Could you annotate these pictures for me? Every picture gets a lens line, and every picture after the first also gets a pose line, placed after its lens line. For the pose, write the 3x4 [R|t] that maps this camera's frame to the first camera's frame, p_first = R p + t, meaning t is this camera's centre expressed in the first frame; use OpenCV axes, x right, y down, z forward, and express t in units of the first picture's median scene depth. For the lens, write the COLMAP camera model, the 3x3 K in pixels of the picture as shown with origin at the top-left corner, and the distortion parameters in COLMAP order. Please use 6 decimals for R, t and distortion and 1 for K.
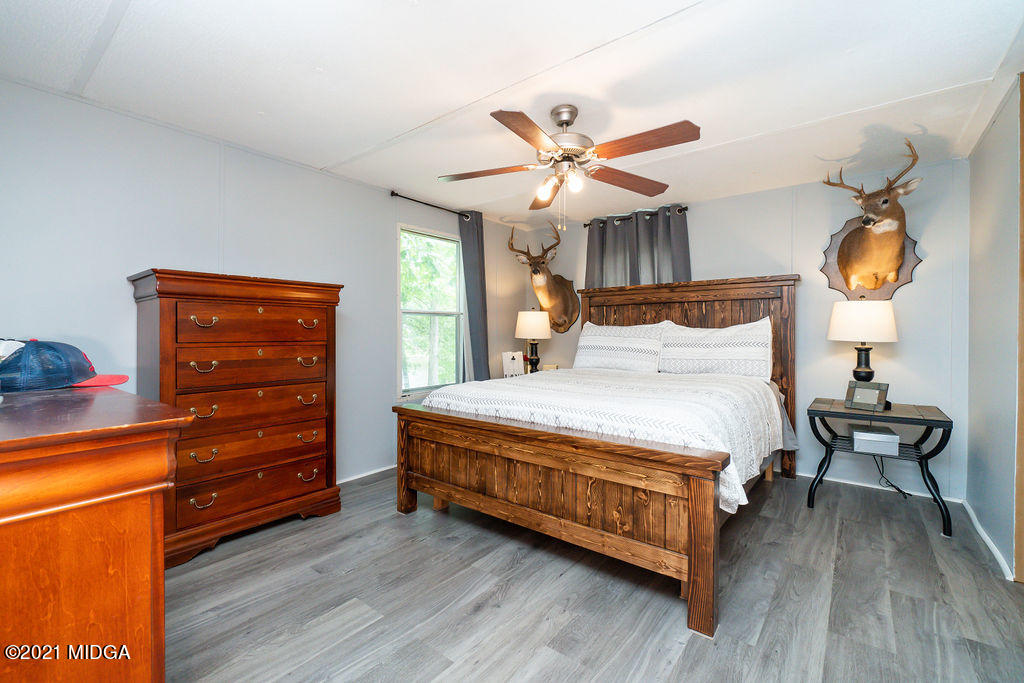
lens RADIAL K [[449.5, 0, 509.1], [0, 449.5, 332.3], [0, 0, 1]] dist [-0.000967, -0.000292]
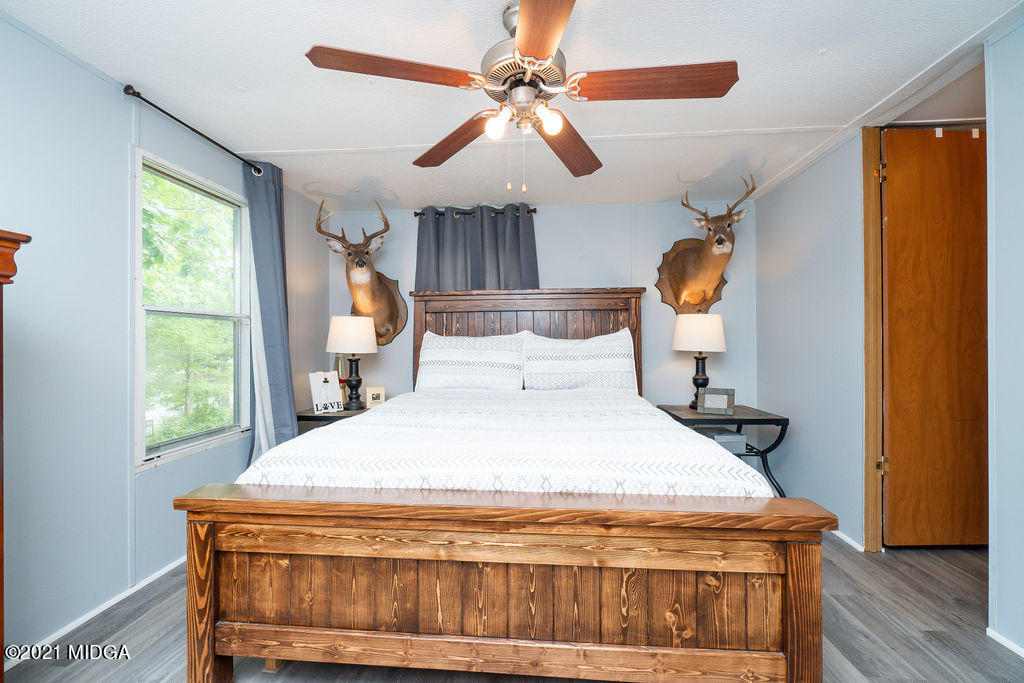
lens RADIAL K [[438.1, 0, 508.9], [0, 438.1, 340.7], [0, 0, 1]] dist [-0.002802, 0.000022]
pose [[0.832515, -0.000650, 0.554002, -0.218394], [0.004986, 0.999968, -0.006318, -0.001185], [-0.553980, 0.008022, 0.832491, 0.401420]]
